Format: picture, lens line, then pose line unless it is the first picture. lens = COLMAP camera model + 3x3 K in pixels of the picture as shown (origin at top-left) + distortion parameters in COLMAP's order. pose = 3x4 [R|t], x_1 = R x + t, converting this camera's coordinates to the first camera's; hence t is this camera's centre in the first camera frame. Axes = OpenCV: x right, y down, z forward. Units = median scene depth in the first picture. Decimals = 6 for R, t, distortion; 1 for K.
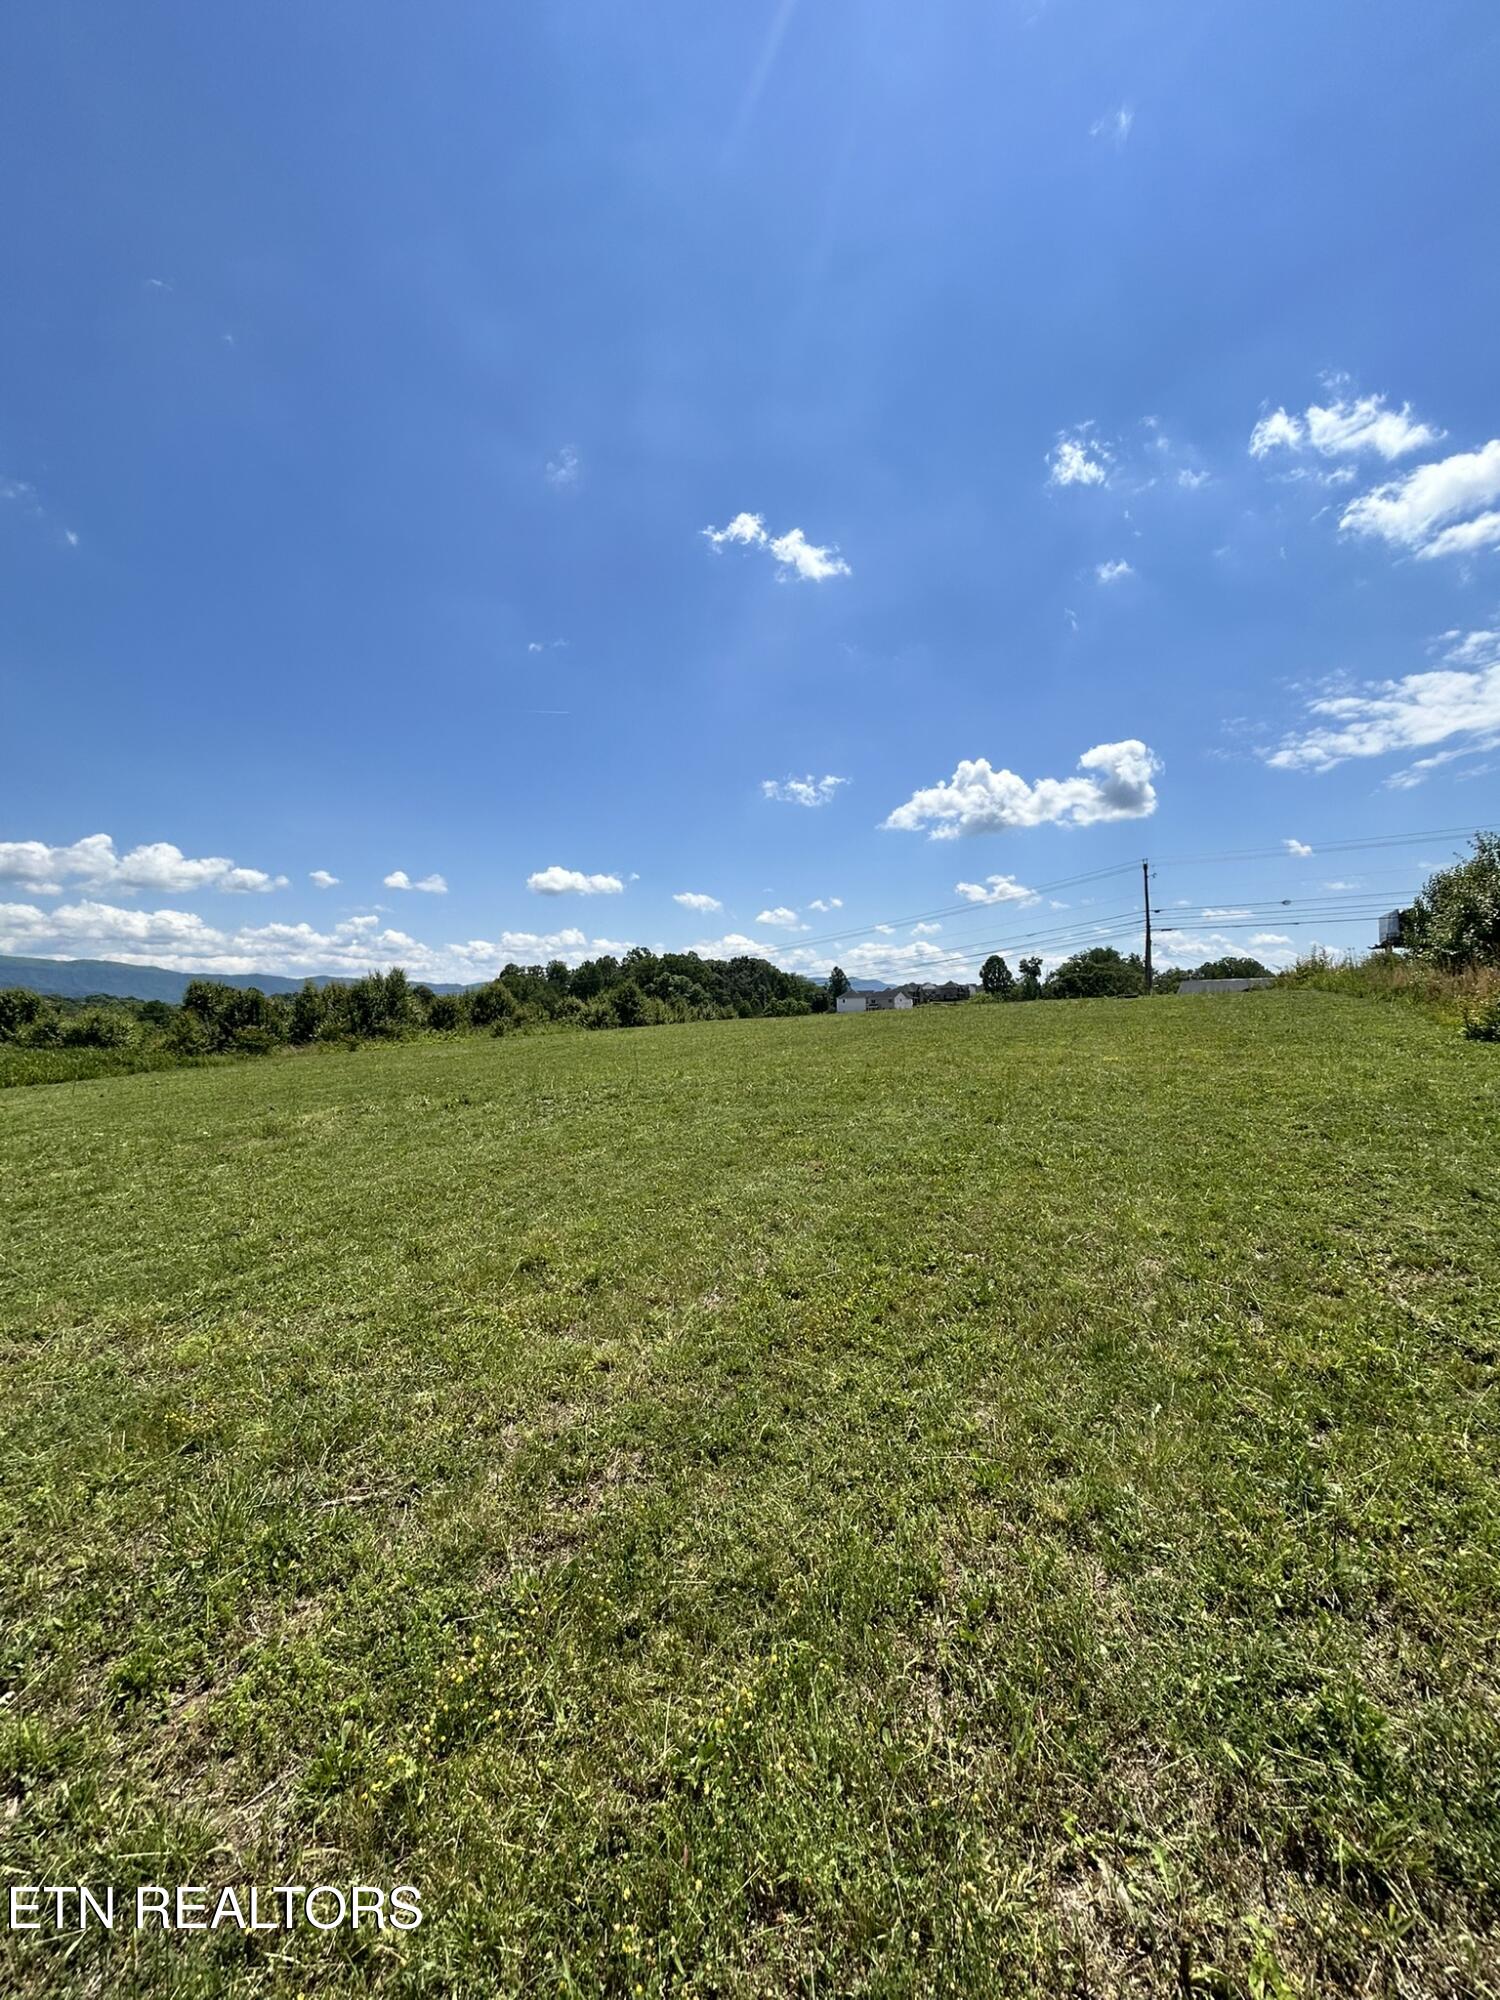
lens RADIAL K [[808.5, 0, 736.6], [0, 808.5, 1001.0], [0, 0, 1]] dist [0.000397, 0.000672]
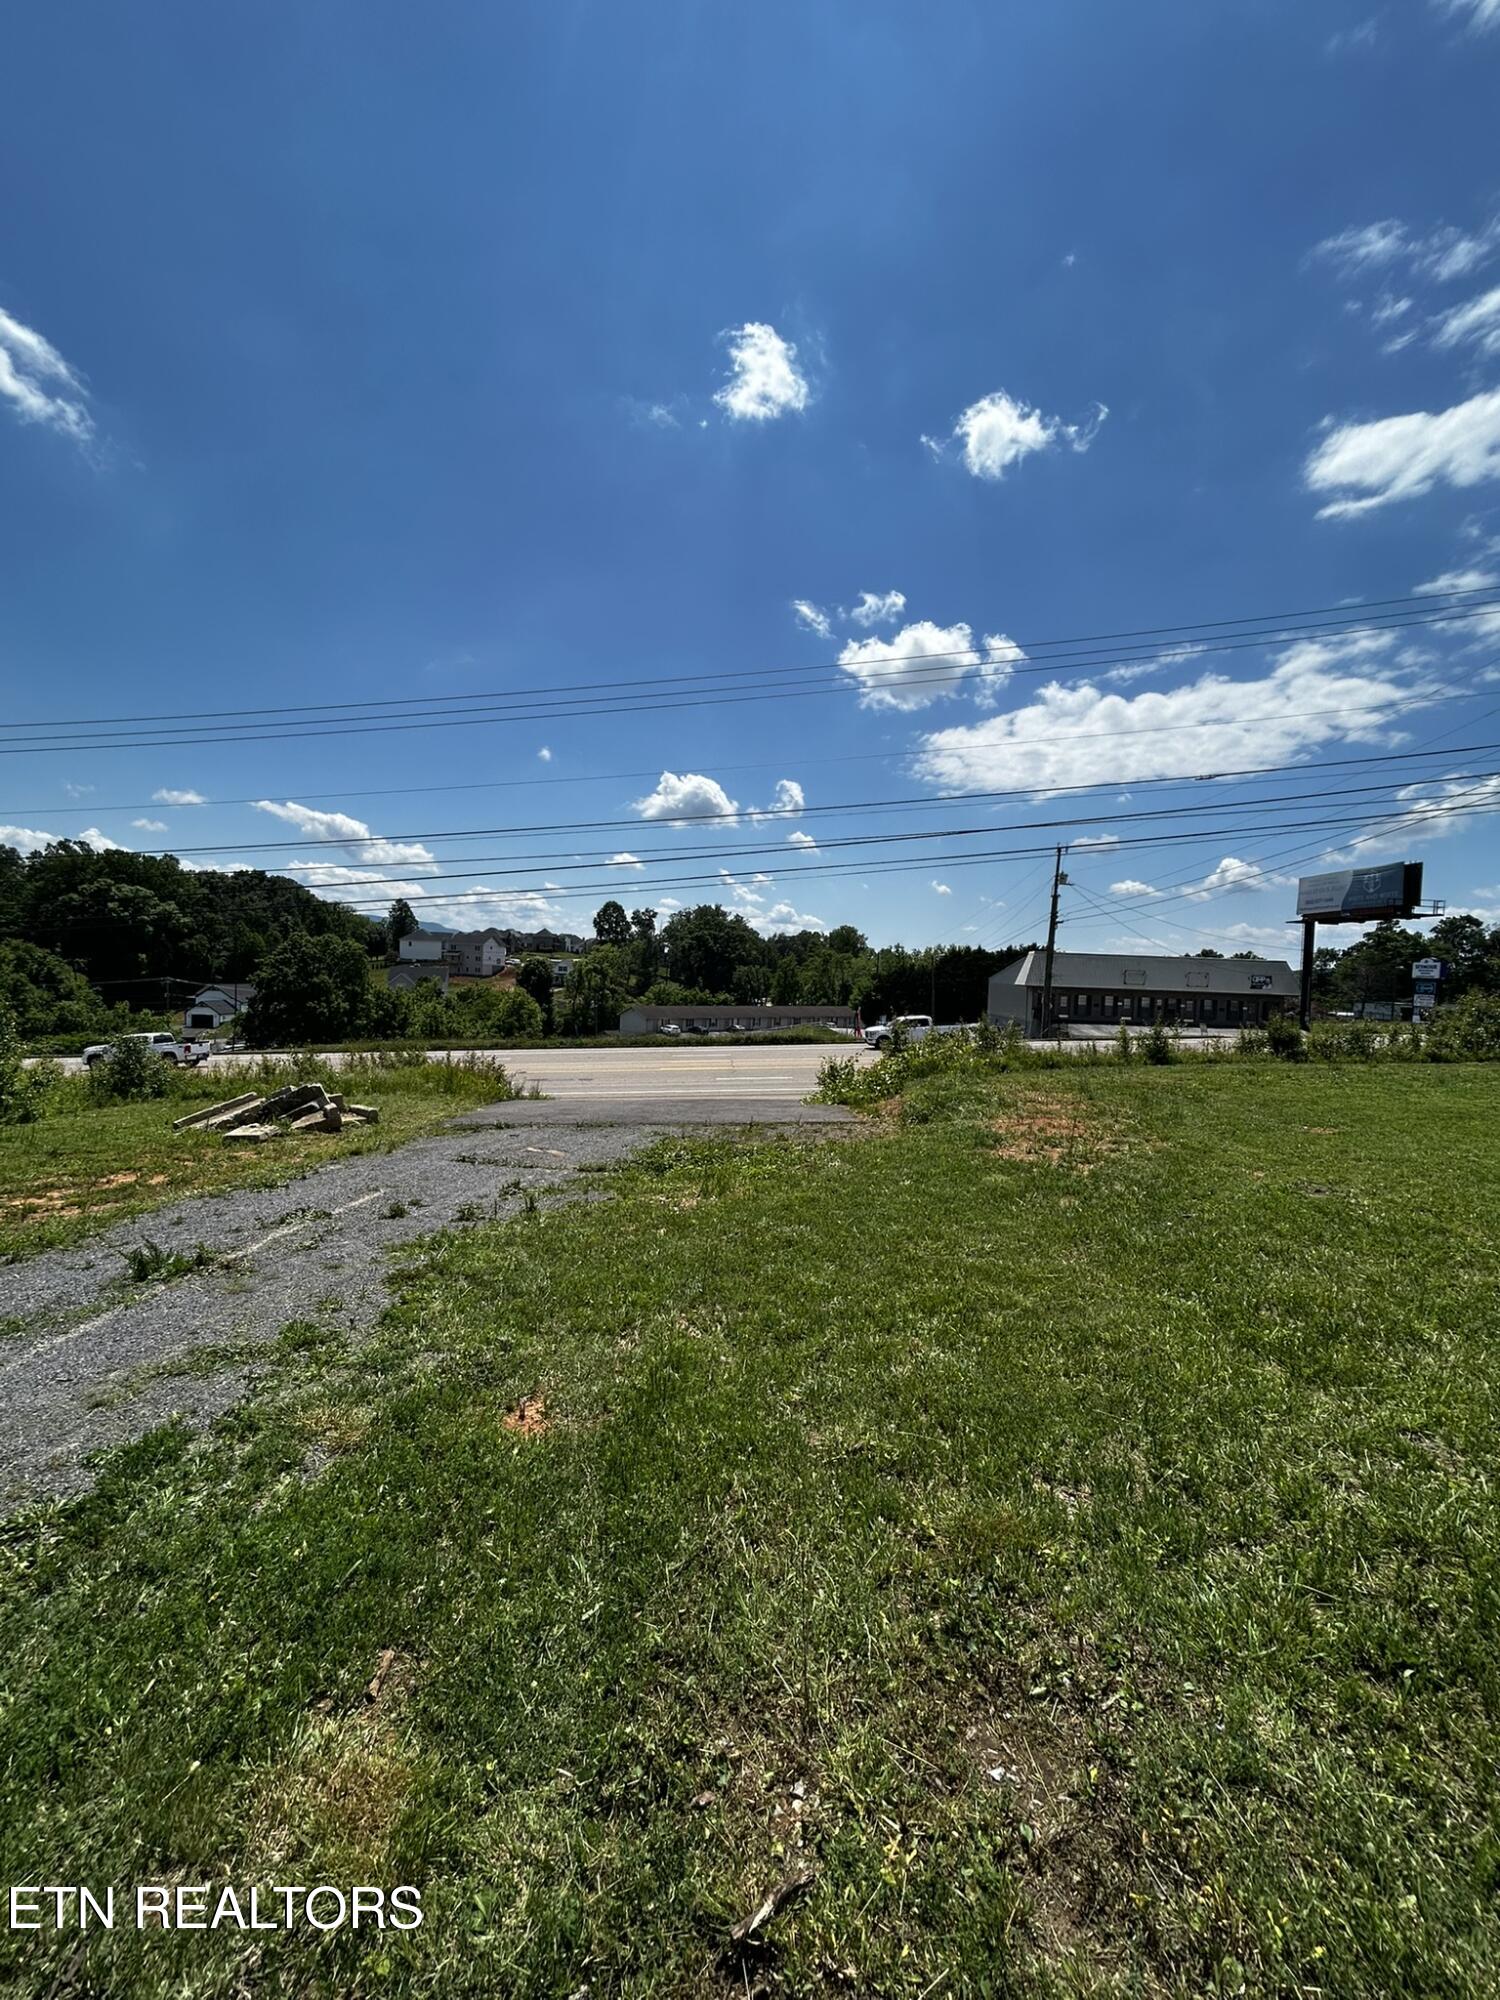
lens RADIAL K [[808.5, 0, 748.8], [0, 808.5, 996.8], [0, 0, 1]] dist [0.000397, 0.000672]
pose [[0.855955, 0.033478, 0.515966, 0.015472], [-0.062466, 0.997288, 0.038919, -0.000020], [-0.513264, -0.065543, 0.855725, 0.192670]]
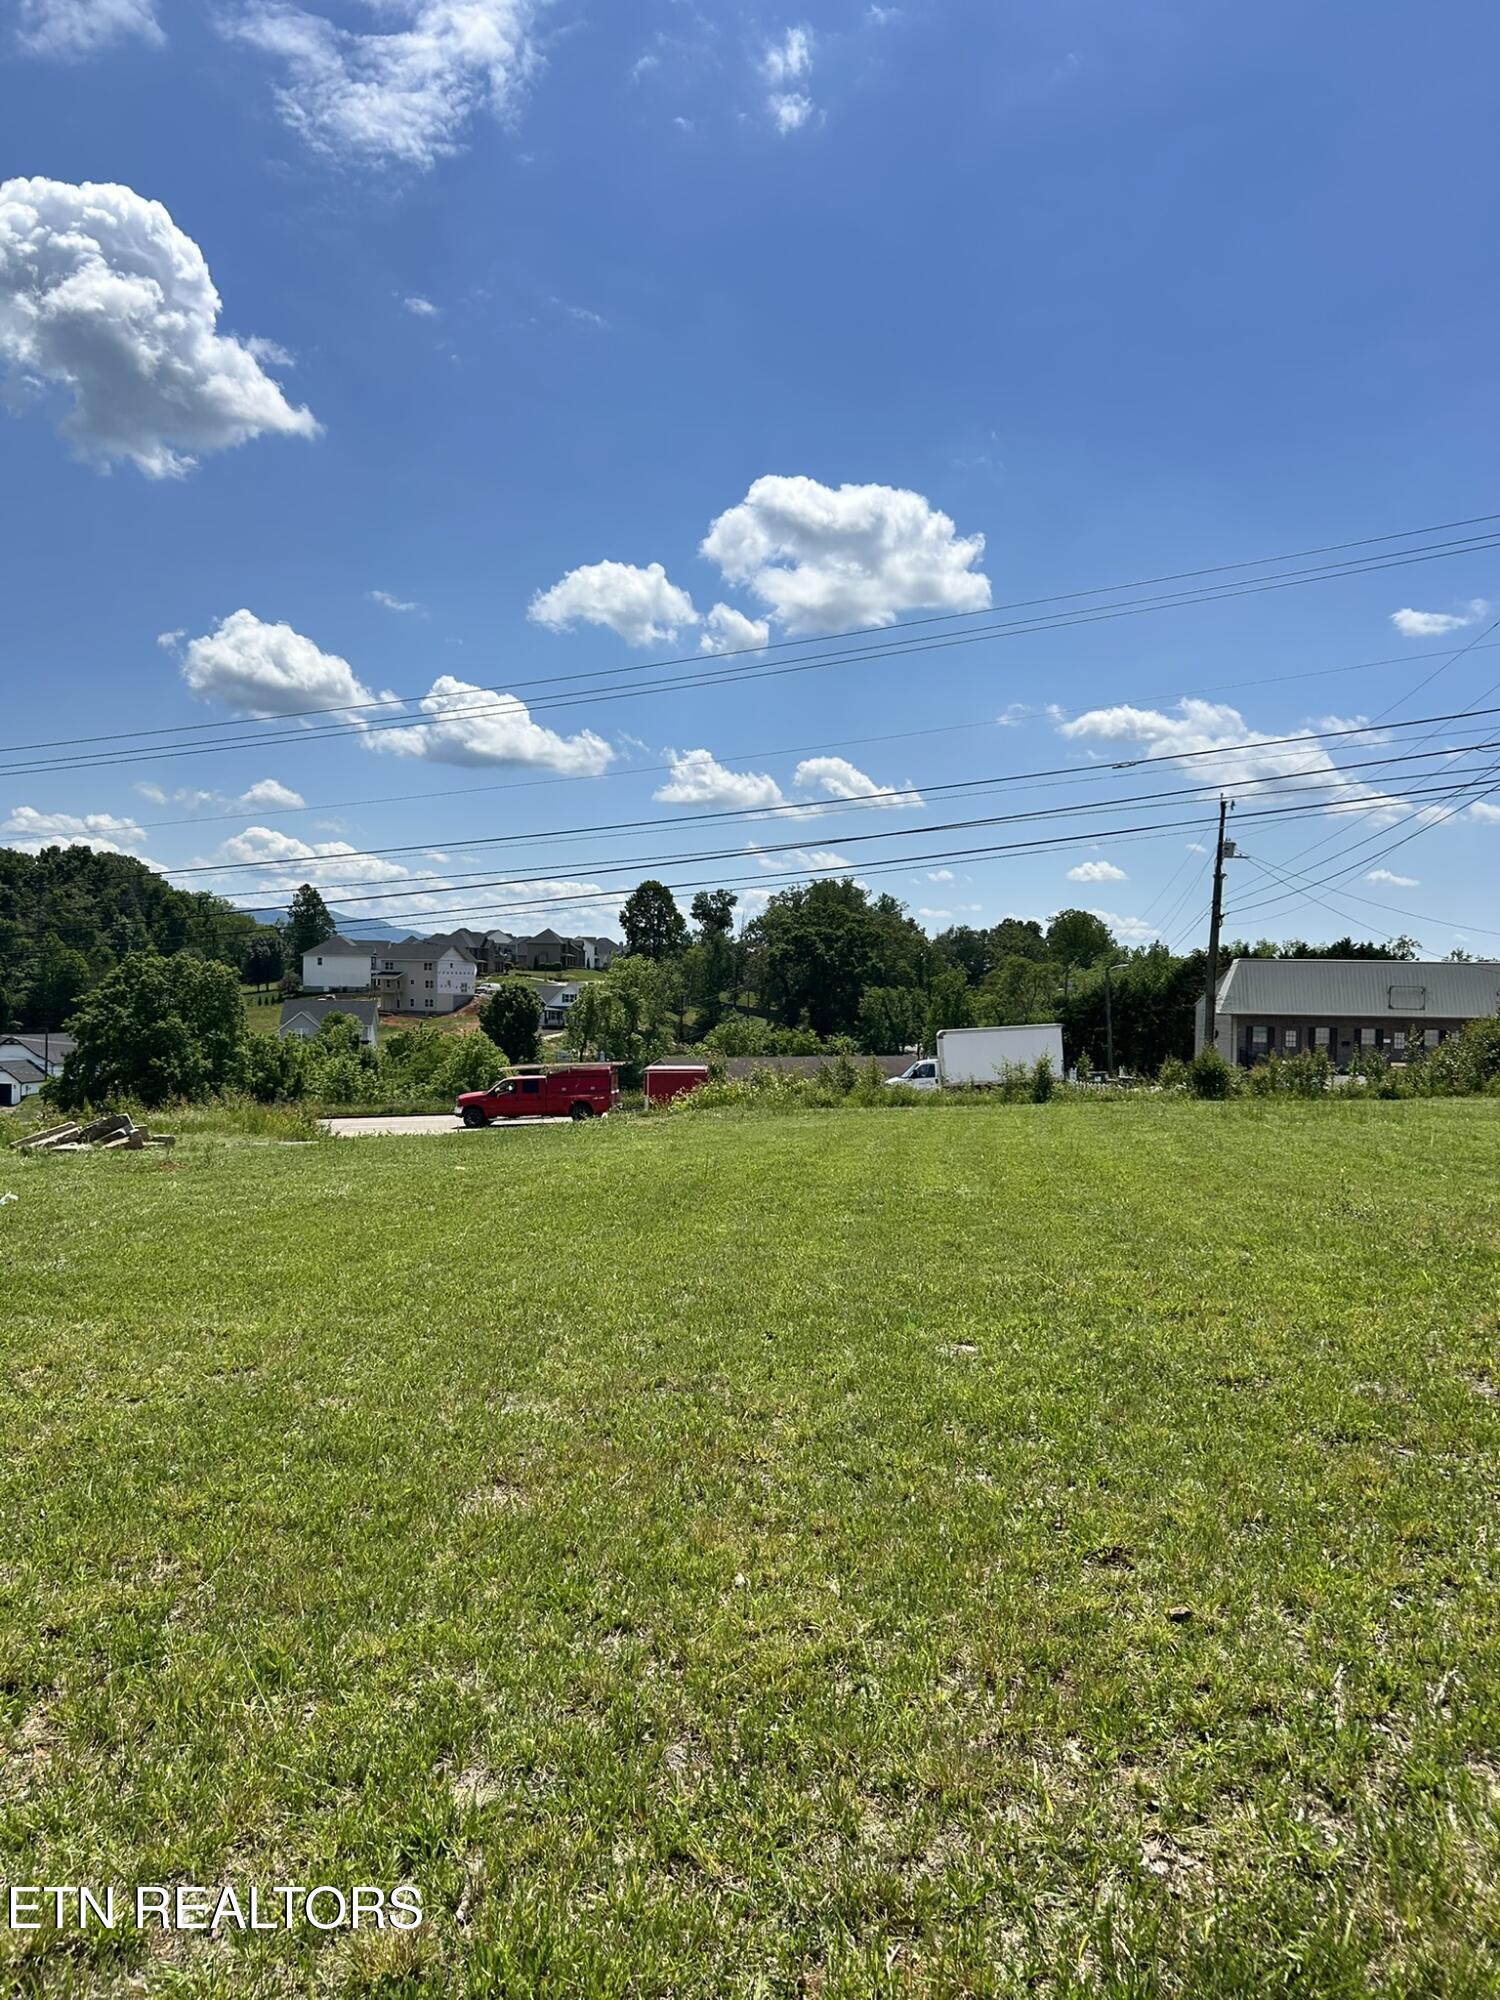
lens RADIAL K [[1505.8, 0, 748.1], [0, 1505.8, 1004.3], [0, 0, 1]] dist [0.026412, -0.009692]
pose [[0.915712, 0.030442, 0.400681, 0.015784], [-0.041553, 0.998954, 0.019069, -0.002184], [-0.399681, -0.034112, 0.916019, 0.143303]]
